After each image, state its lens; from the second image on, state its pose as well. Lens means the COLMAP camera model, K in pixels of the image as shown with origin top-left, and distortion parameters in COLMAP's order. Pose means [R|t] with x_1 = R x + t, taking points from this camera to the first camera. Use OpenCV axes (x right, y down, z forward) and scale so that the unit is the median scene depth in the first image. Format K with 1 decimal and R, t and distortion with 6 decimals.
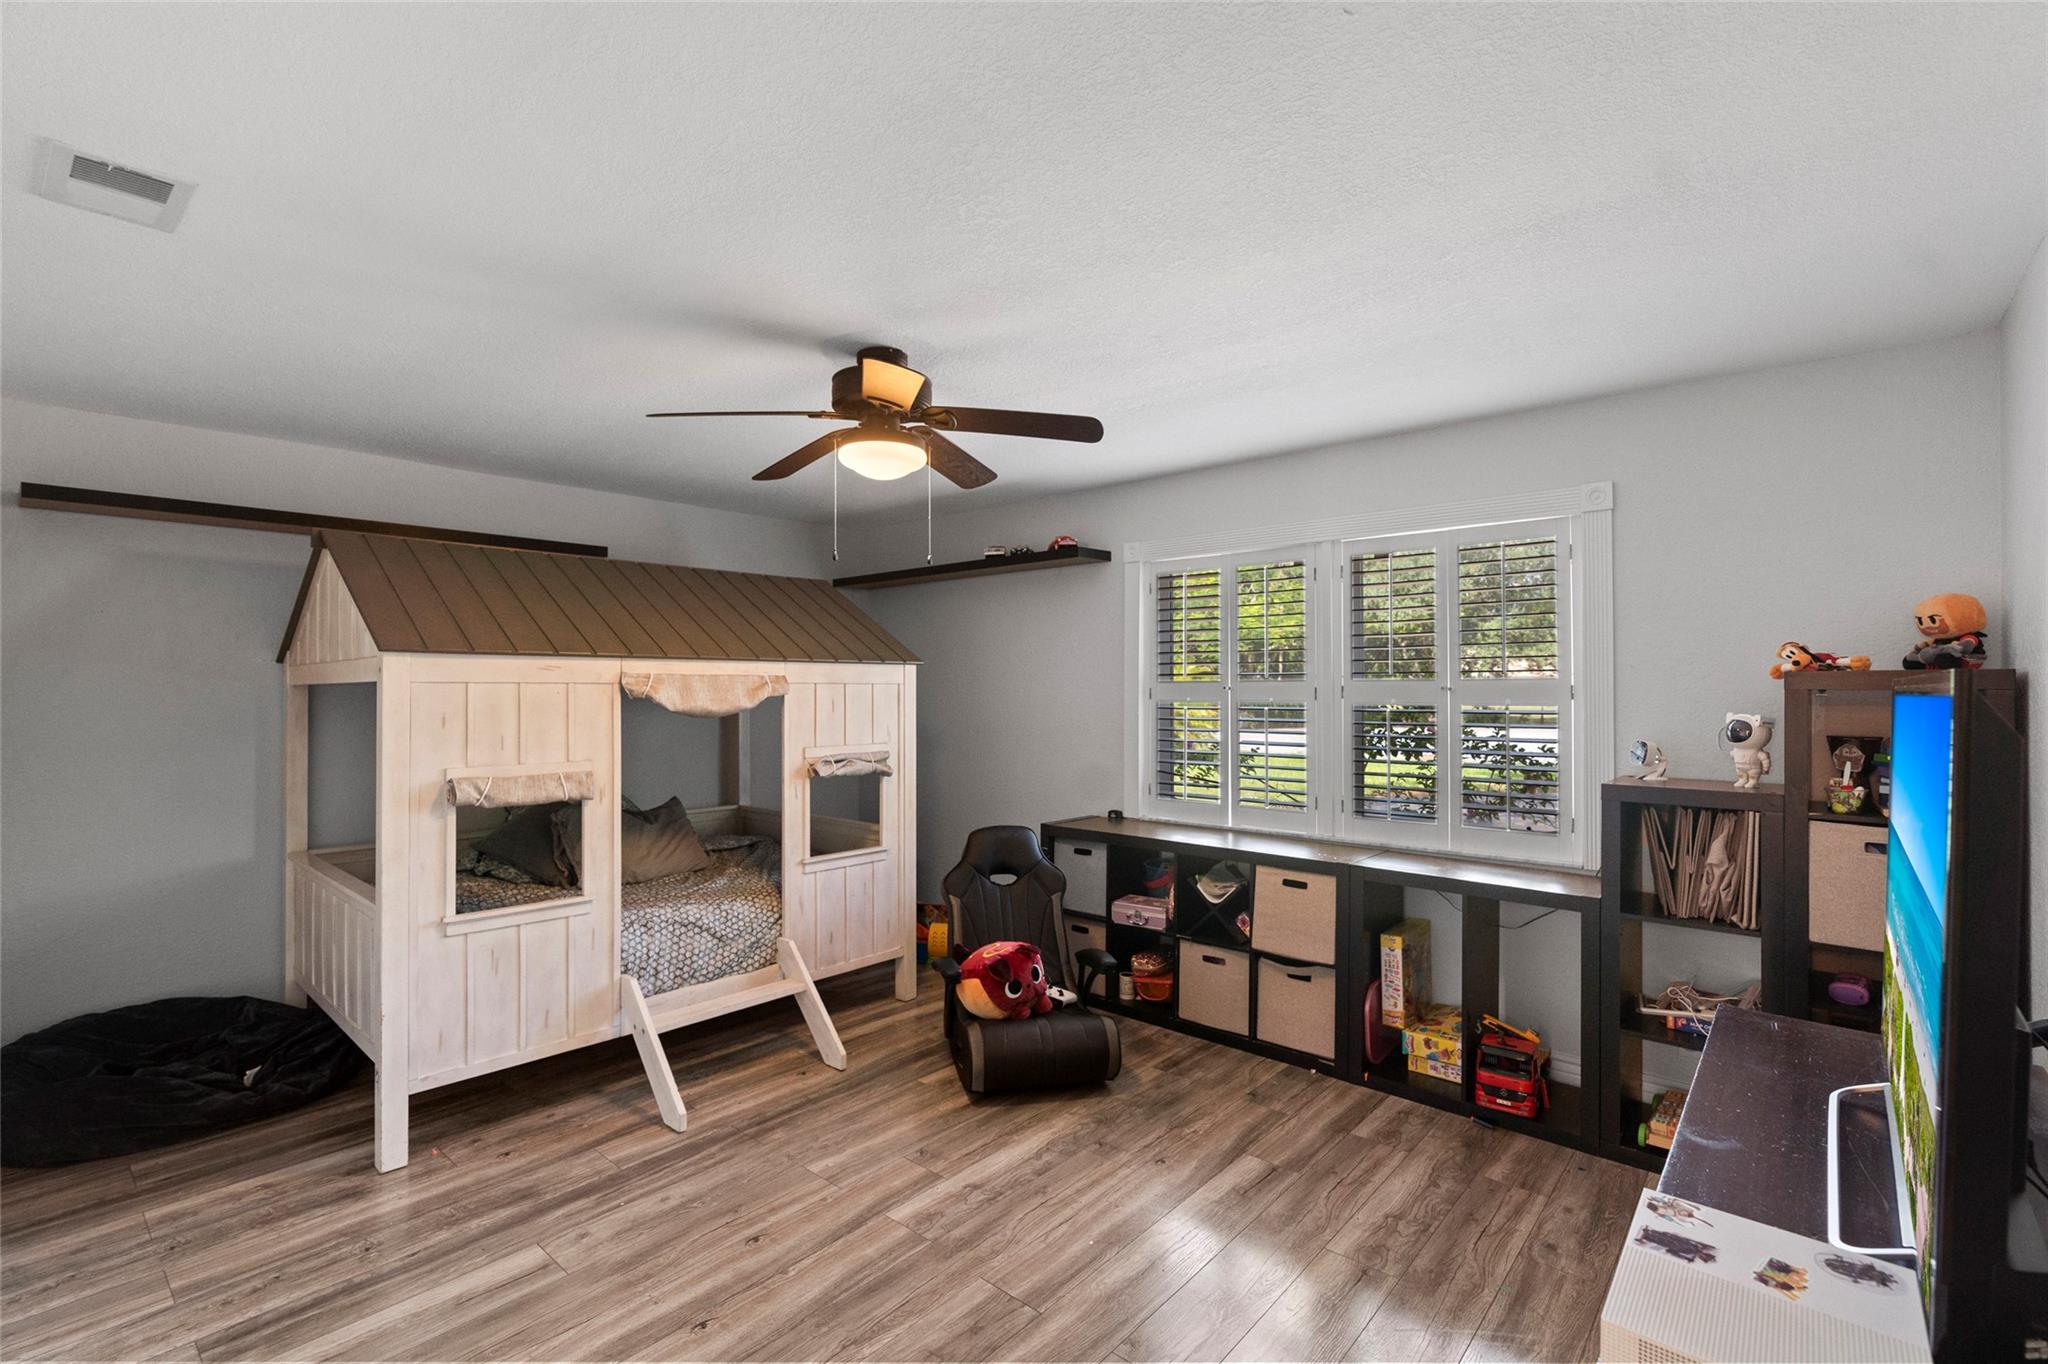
lens RADIAL K [[932.9, 0, 1035.8], [0, 932.9, 684.7], [0, 0, 1]] dist [-0.010417, 0.004812]
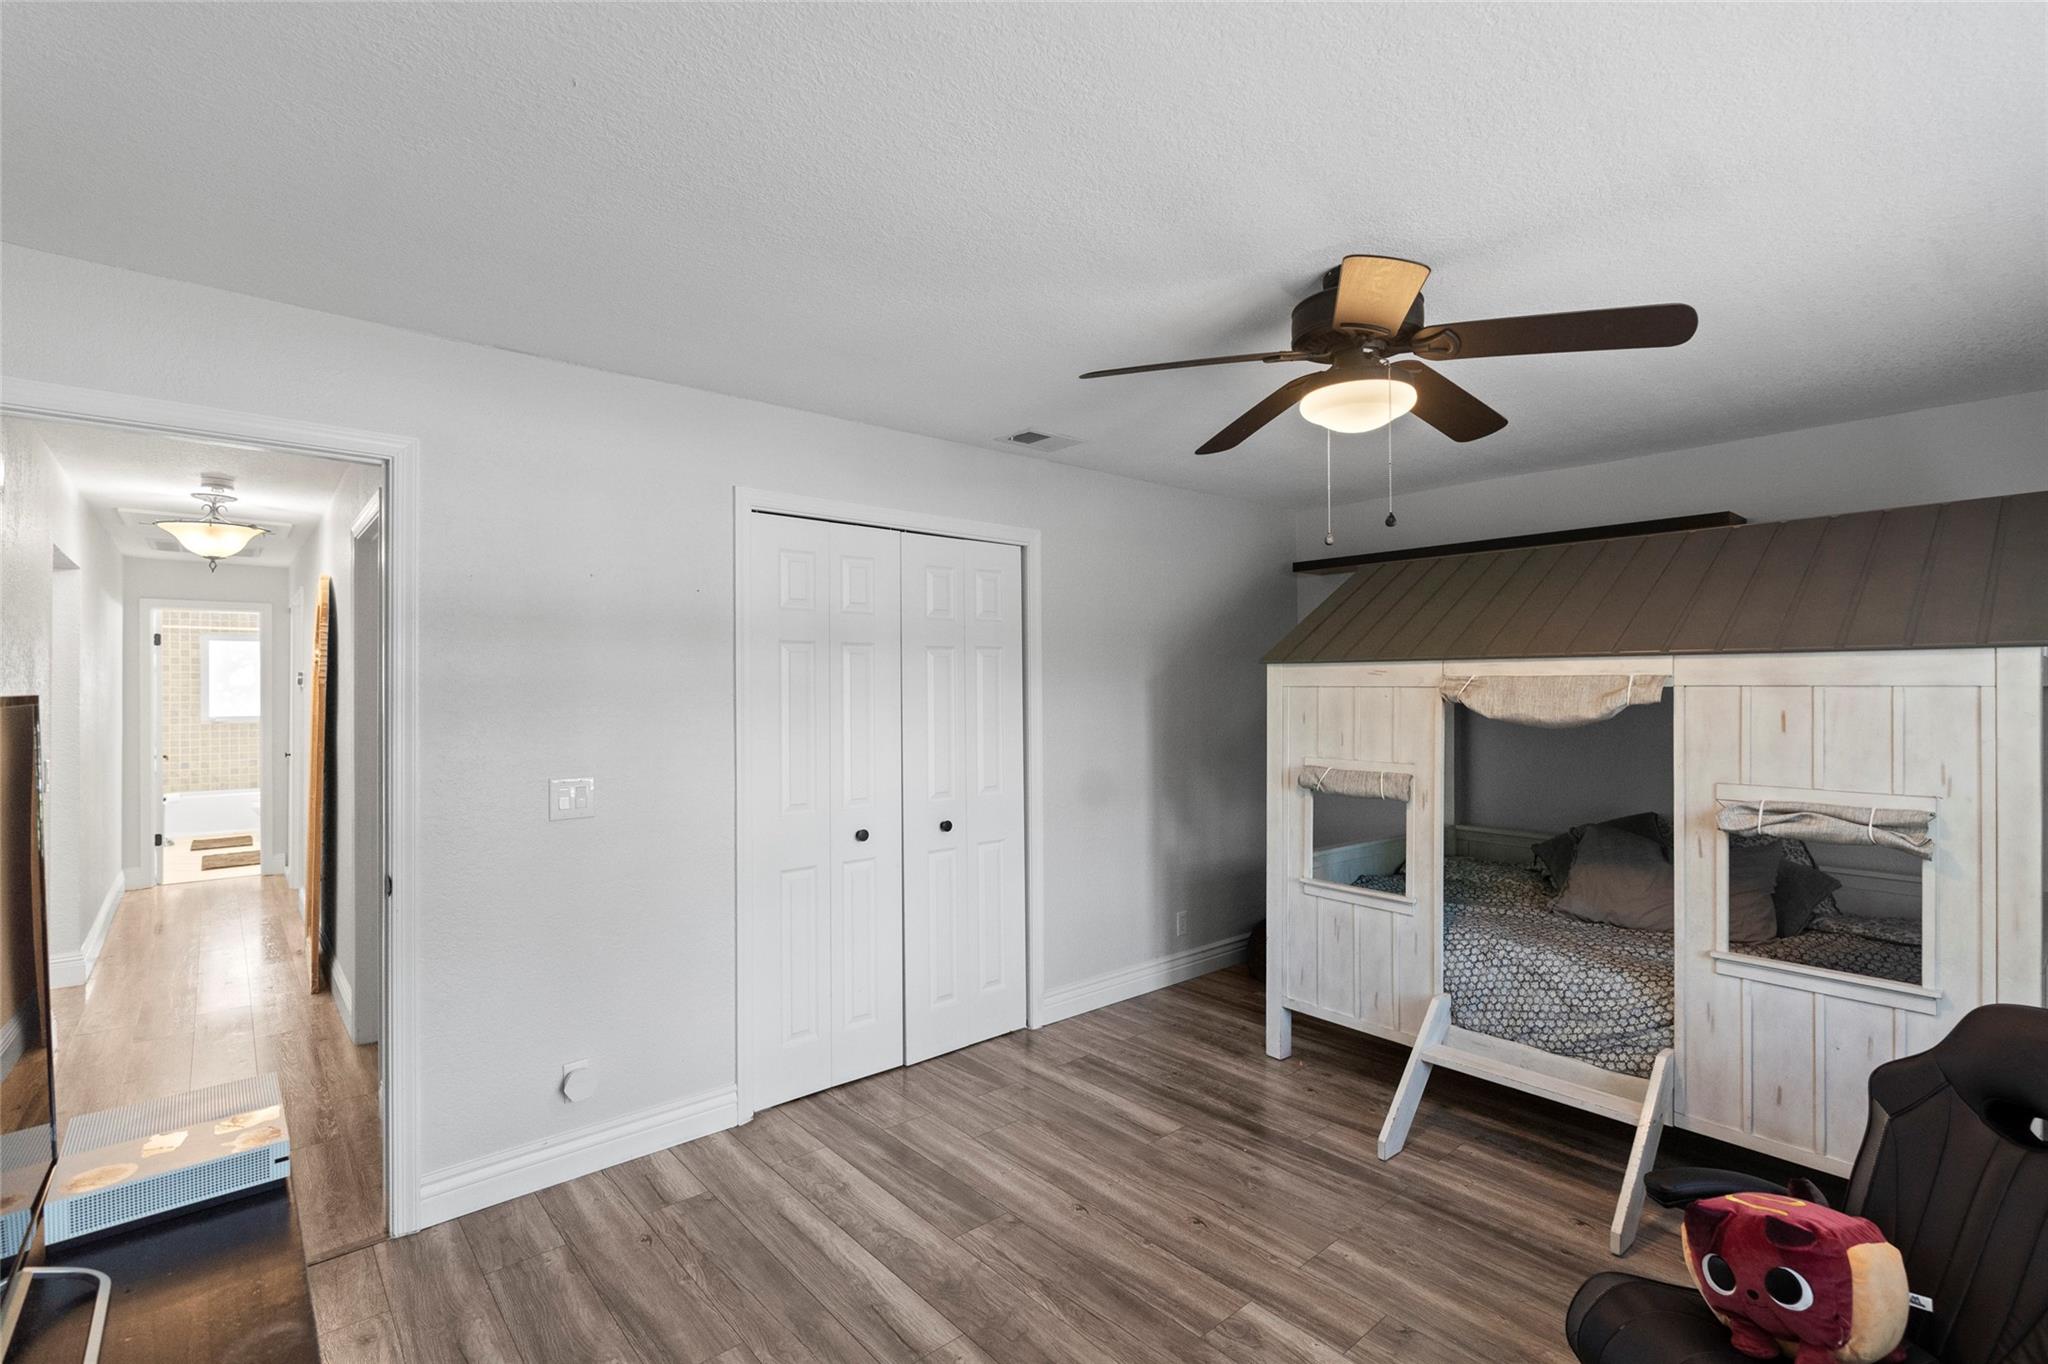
lens RADIAL K [[932.9, 0, 1036.7], [0, 932.9, 683.0], [0, 0, 1]] dist [-0.010417, 0.004812]
pose [[-0.140949, -0.012956, -0.989932, 0.603687], [-0.007913, 0.999897, -0.011960, 0.009715], [0.989985, 0.006147, -0.141037, 0.771931]]
